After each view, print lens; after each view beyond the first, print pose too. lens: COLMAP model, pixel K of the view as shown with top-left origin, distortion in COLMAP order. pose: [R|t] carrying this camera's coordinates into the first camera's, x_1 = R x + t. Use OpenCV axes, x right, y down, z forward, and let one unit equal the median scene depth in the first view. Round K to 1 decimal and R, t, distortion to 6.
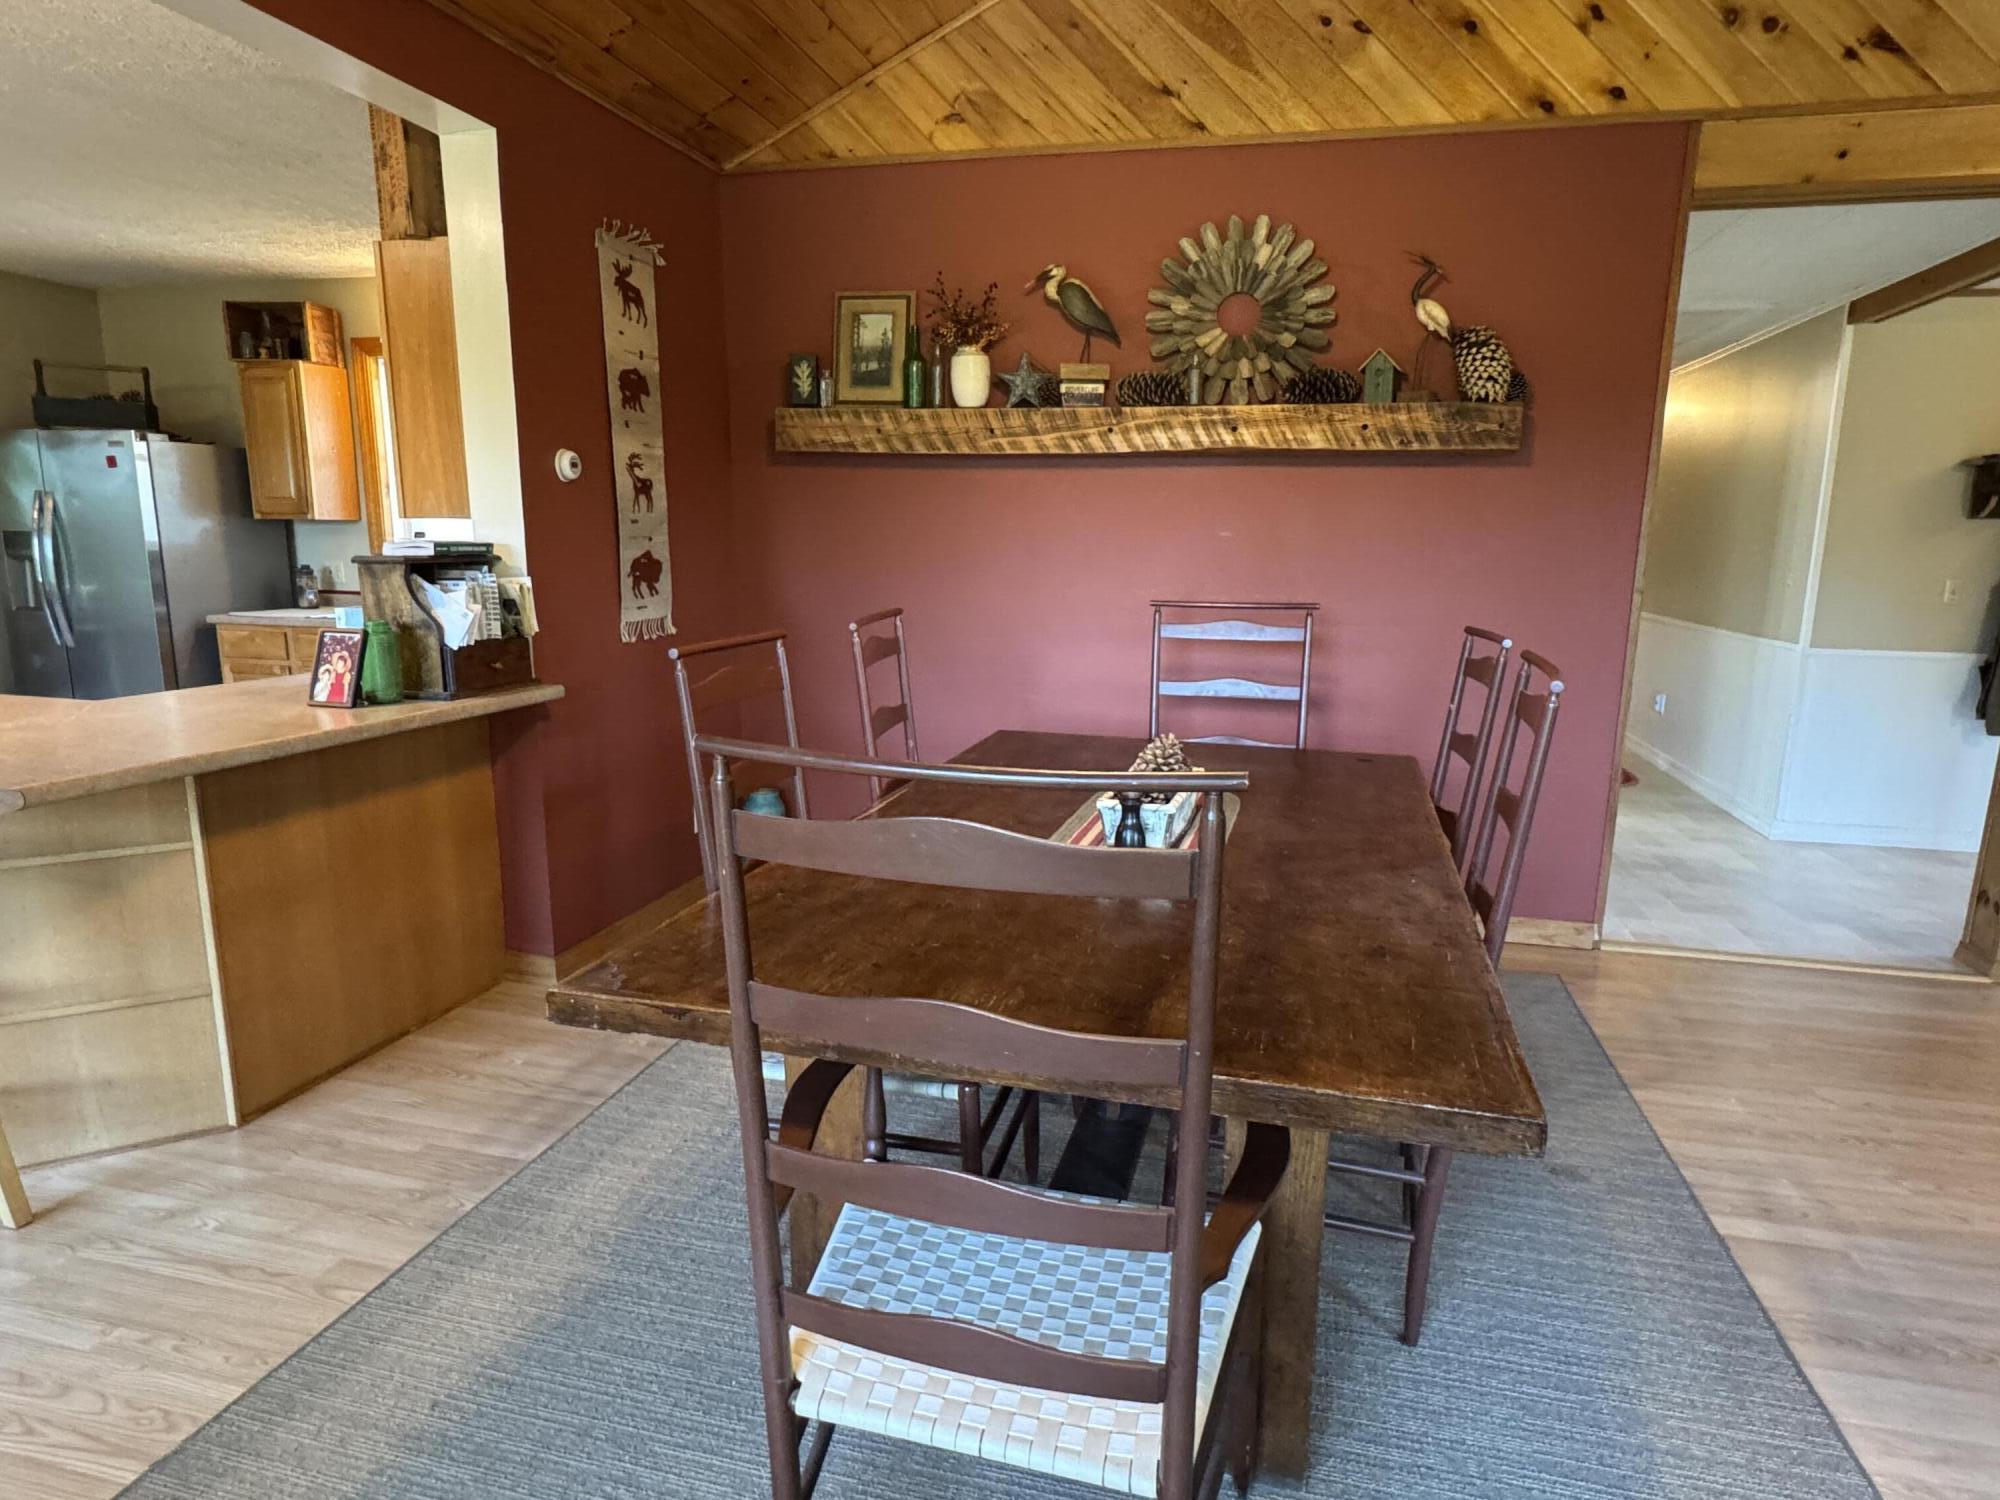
lens RADIAL K [[1163.0, 0, 1002.9], [0, 1163.0, 762.2], [0, 0, 1]] dist [-0.011770, 0.006183]
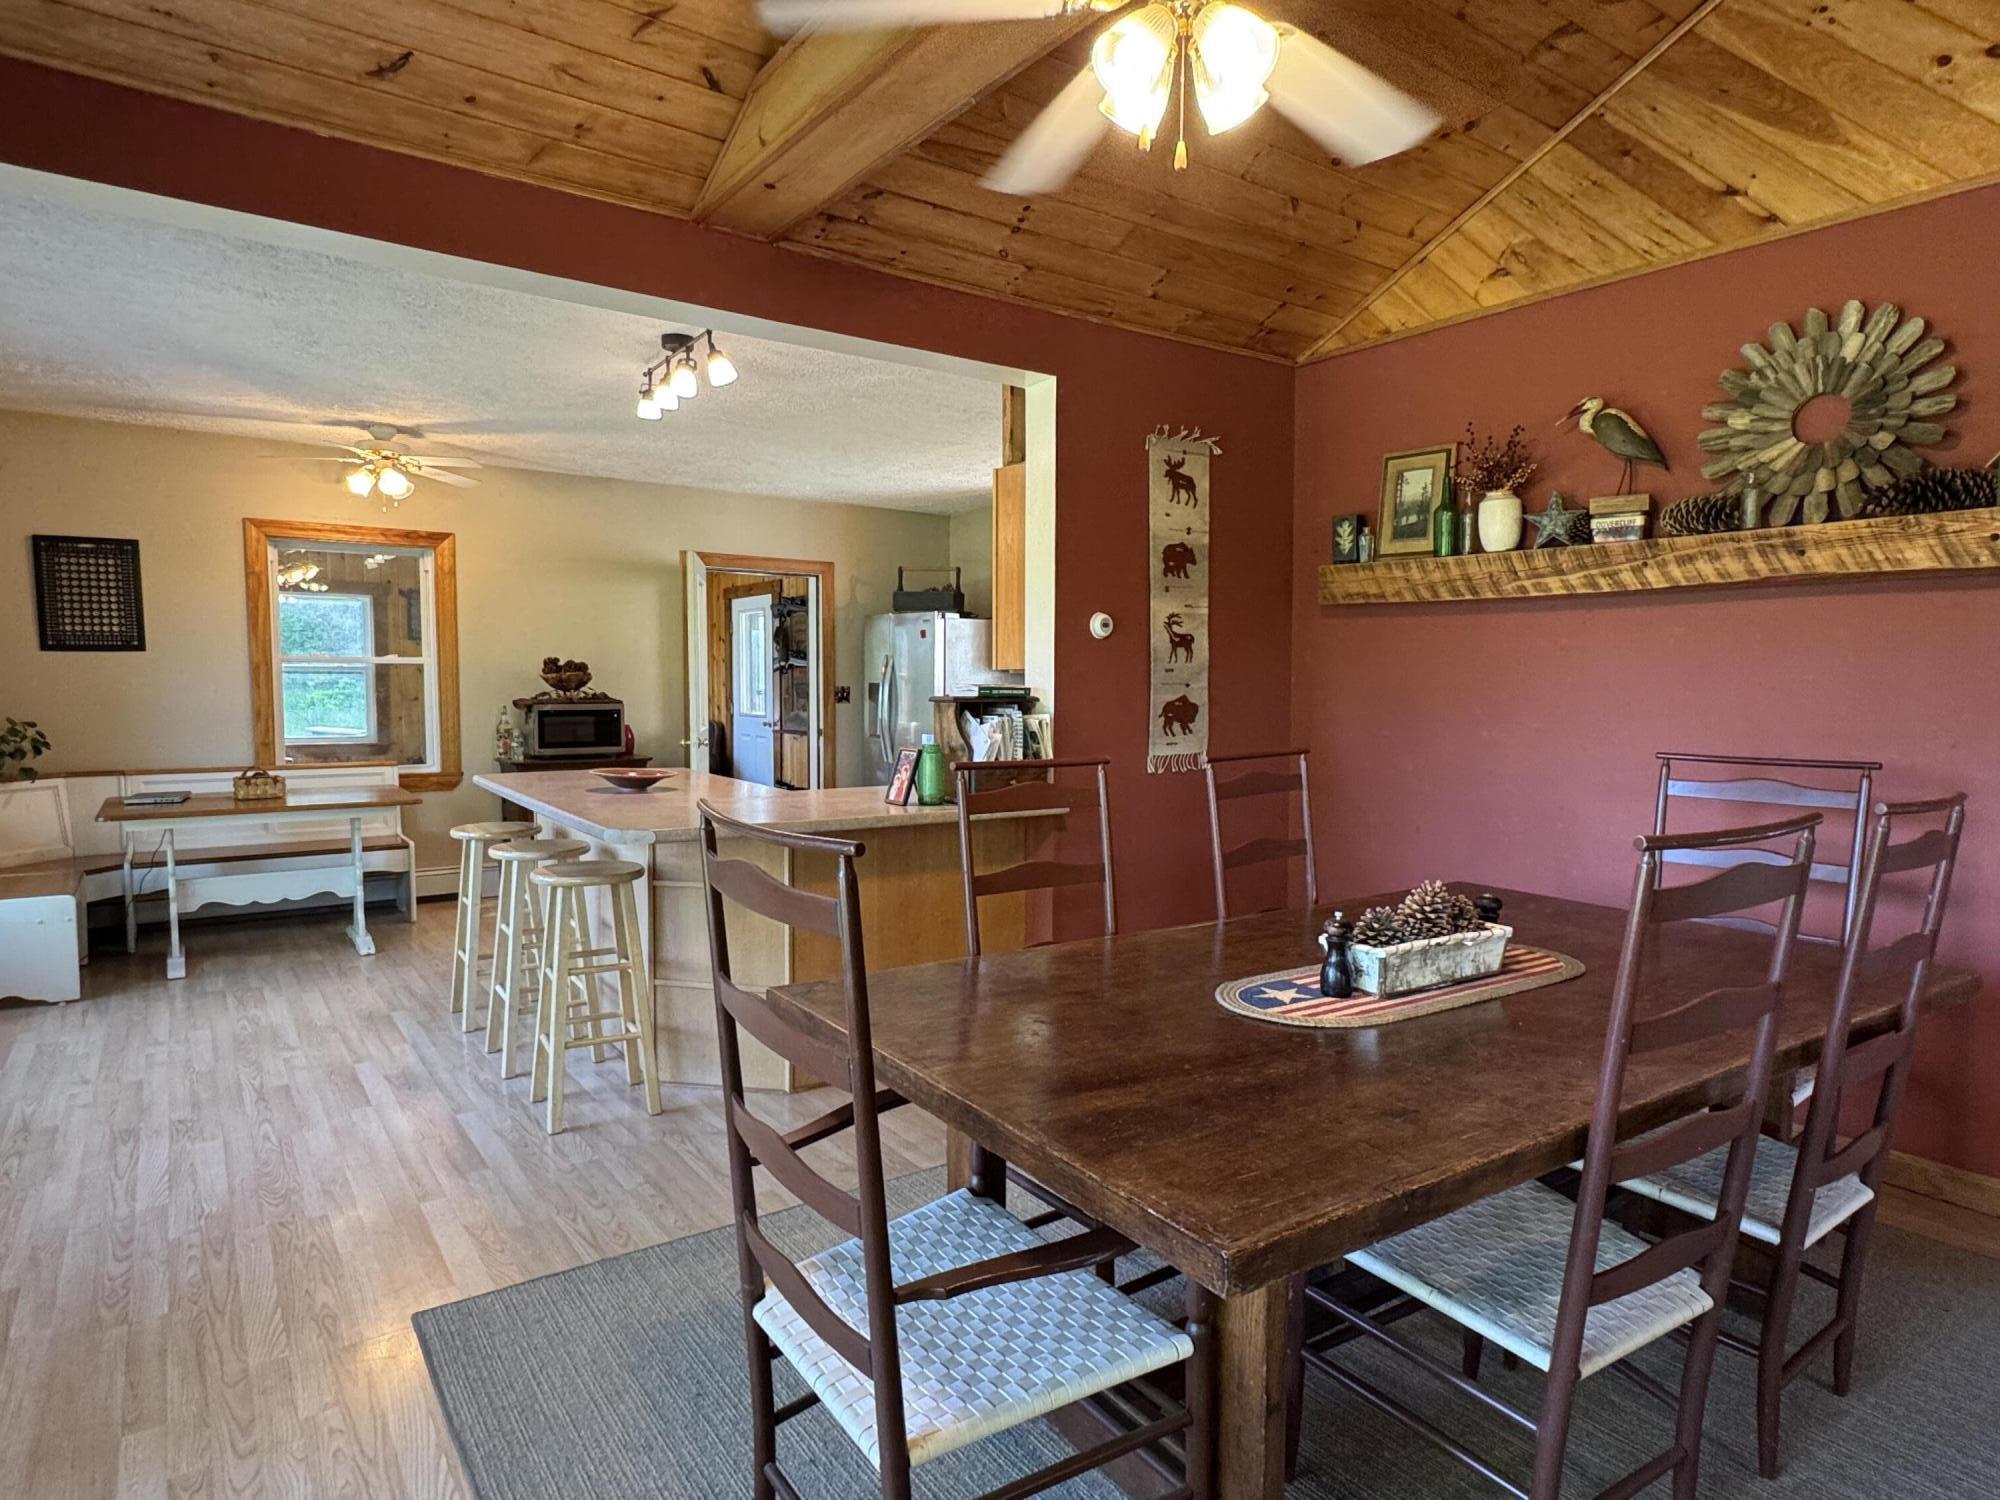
lens RADIAL K [[1163.0, 0, 998.1], [0, 1163.0, 752.3], [0, 0, 1]] dist [-0.011770, 0.006183]
pose [[0.753461, 0.033677, -0.656629, 0.311780], [-0.125101, 0.987786, -0.092887, 0.003119], [0.645481, 0.152132, 0.748472, 0.030162]]
